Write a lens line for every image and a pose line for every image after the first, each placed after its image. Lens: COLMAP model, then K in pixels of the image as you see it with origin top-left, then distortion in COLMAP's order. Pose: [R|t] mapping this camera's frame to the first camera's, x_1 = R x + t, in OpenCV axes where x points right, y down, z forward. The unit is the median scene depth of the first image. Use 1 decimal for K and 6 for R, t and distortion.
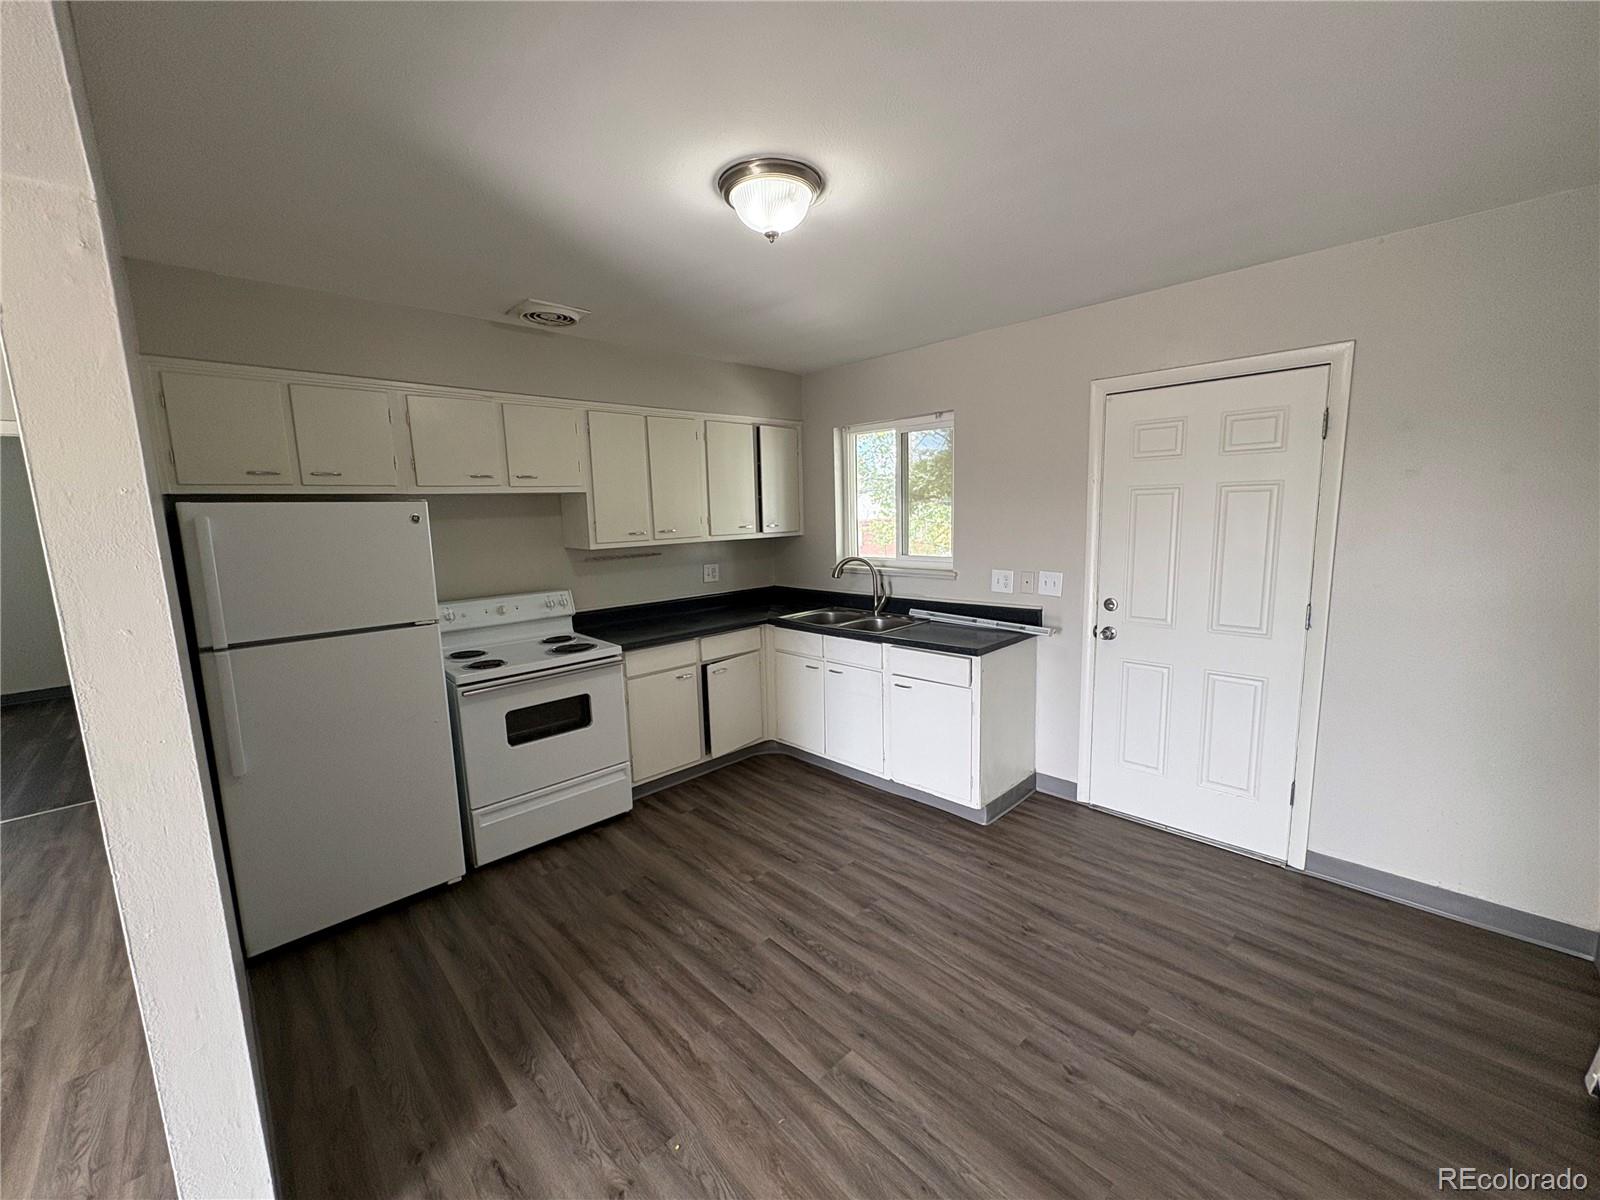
lens RADIAL K [[634.6, 0, 800.0], [0, 634.6, 600.0], [0, 0, 1]] dist [0.000594, 0.000323]
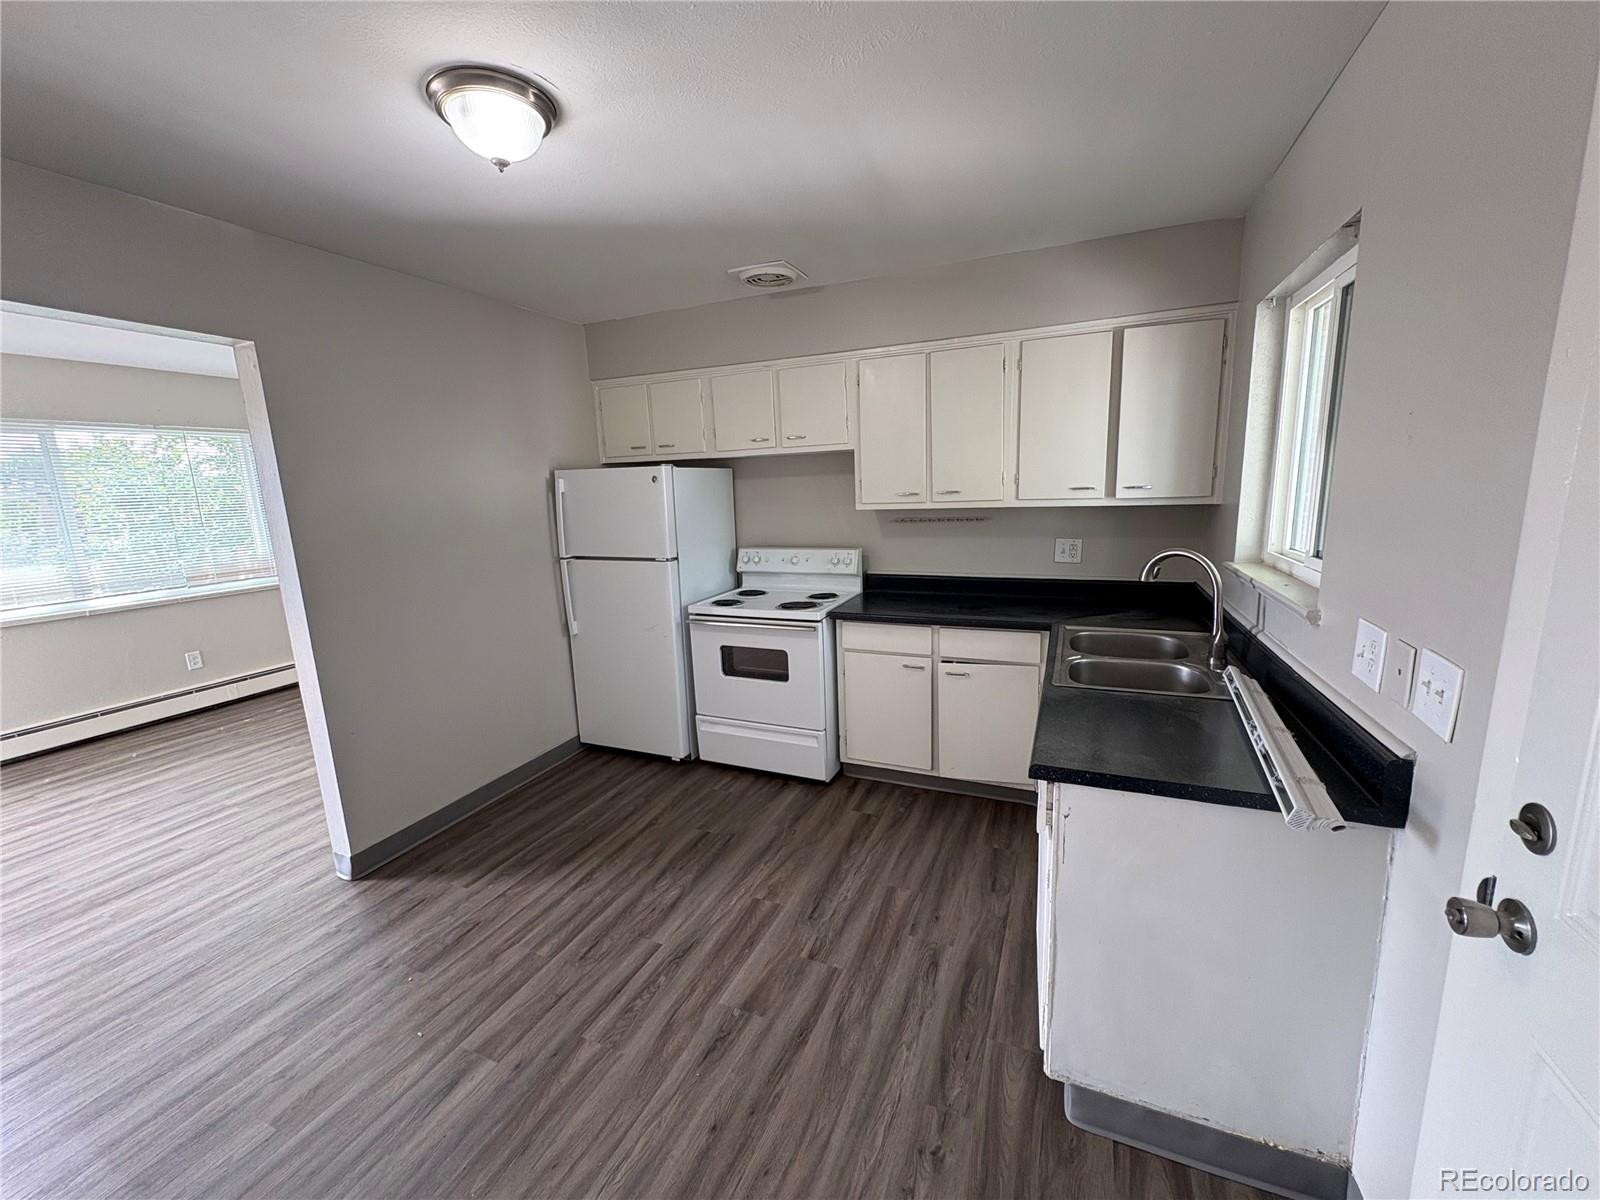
lens RADIAL K [[634.6, 0, 800.0], [0, 634.6, 600.0], [0, 0, 1]] dist [0.000594, 0.000323]
pose [[0.387553, 0.184057, -0.903286, 0.618703], [-0.106986, 0.982224, 0.154240, -0.099190], [0.915618, 0.036863, 0.400356, 0.637862]]
